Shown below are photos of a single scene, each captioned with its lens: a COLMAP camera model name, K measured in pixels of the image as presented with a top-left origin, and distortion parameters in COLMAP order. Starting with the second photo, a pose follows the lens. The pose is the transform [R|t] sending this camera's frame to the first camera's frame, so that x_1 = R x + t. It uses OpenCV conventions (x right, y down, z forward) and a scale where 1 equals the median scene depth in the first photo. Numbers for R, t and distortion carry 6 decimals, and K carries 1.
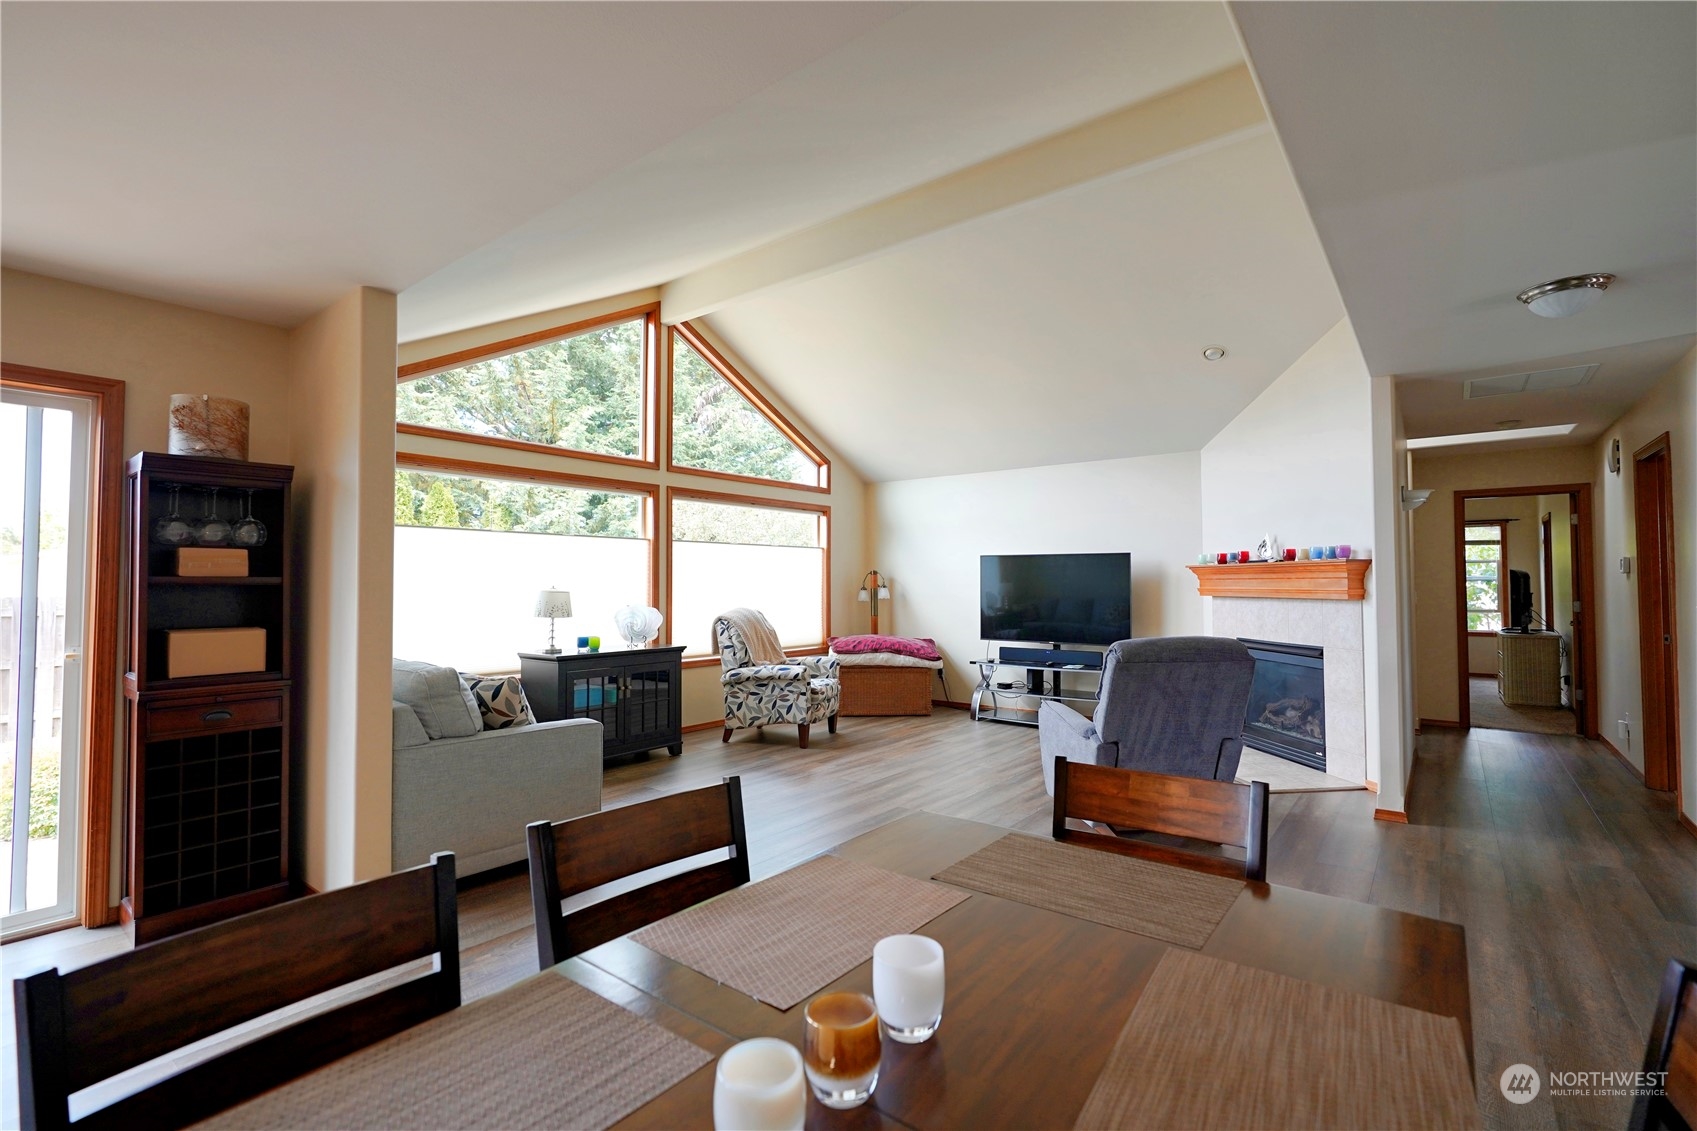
lens RADIAL K [[766.3, 0, 848.9], [0, 766.3, 566.9], [0, 0, 1]] dist [-0.000549, -0.000050]
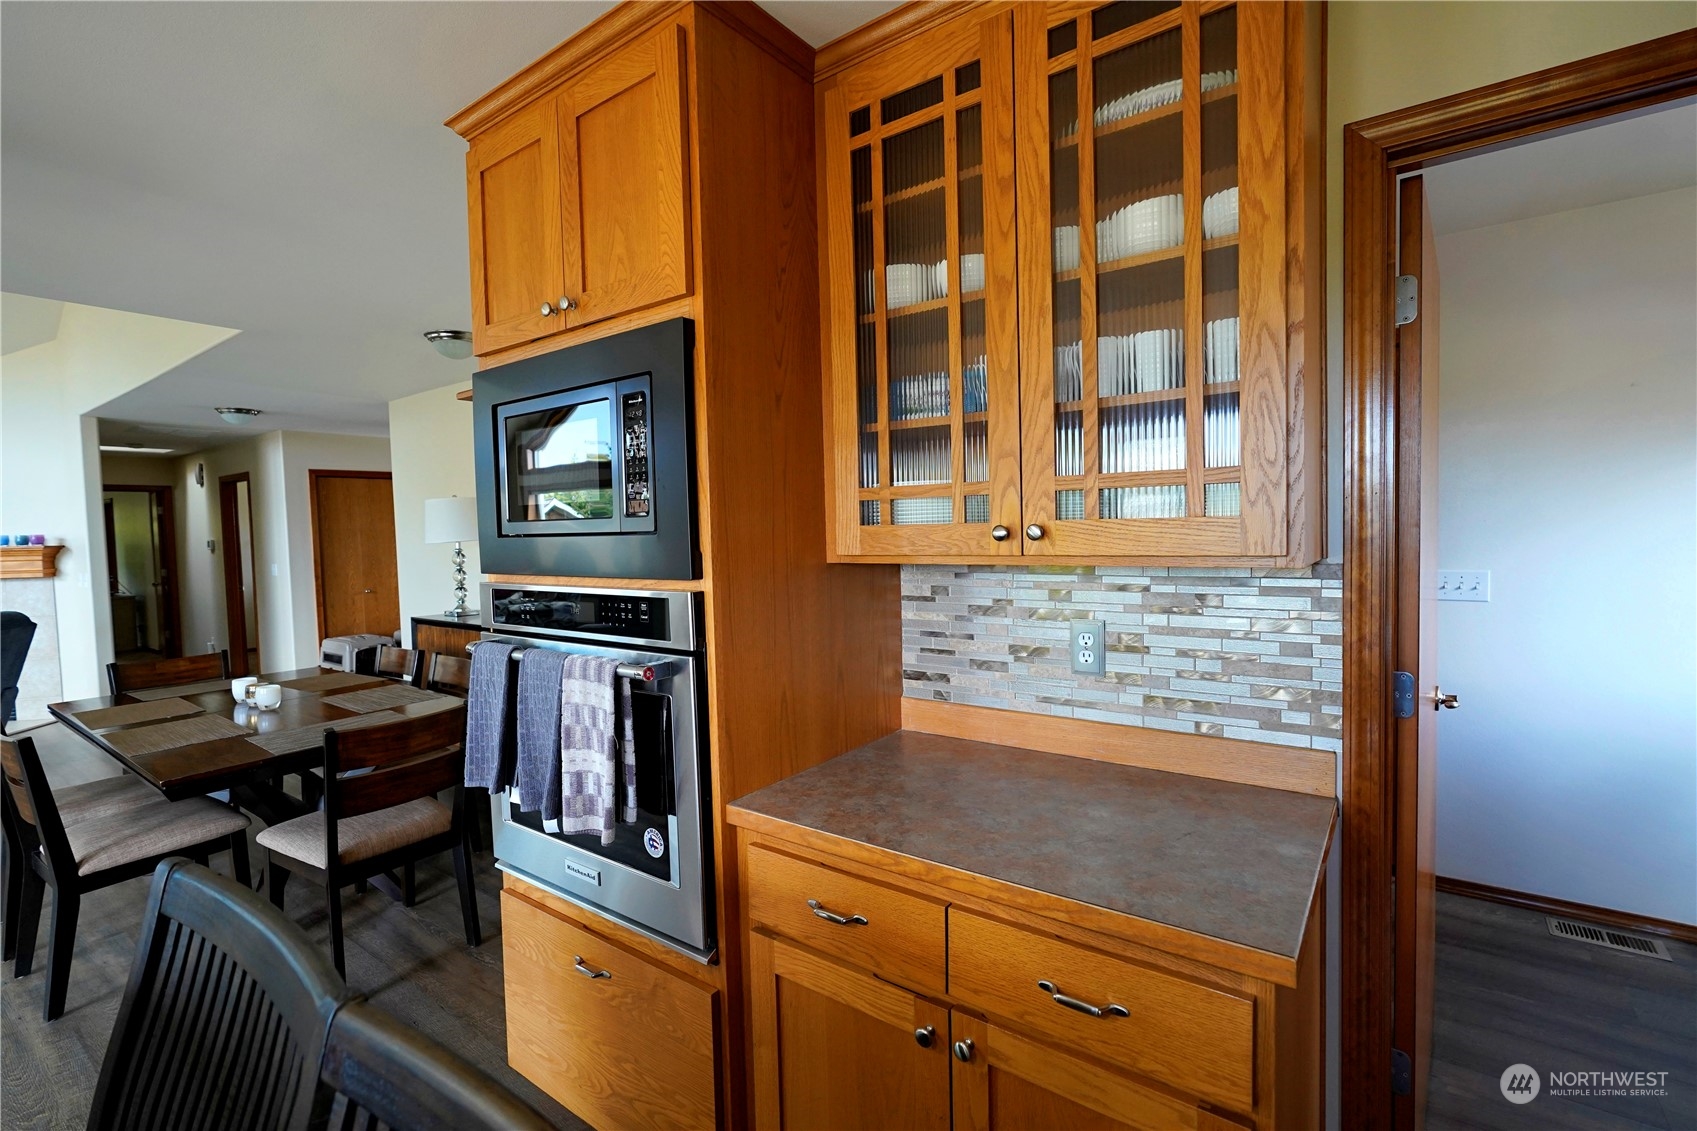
lens RADIAL K [[766.3, 0, 847.9], [0, 766.3, 563.9], [0, 0, 1]] dist [-0.000549, -0.000050]
pose [[-0.022984, -0.043198, 0.998802, -0.655799], [-0.002680, 0.999065, 0.043148, -0.038008], [-0.999732, -0.001685, -0.023079, -0.313949]]
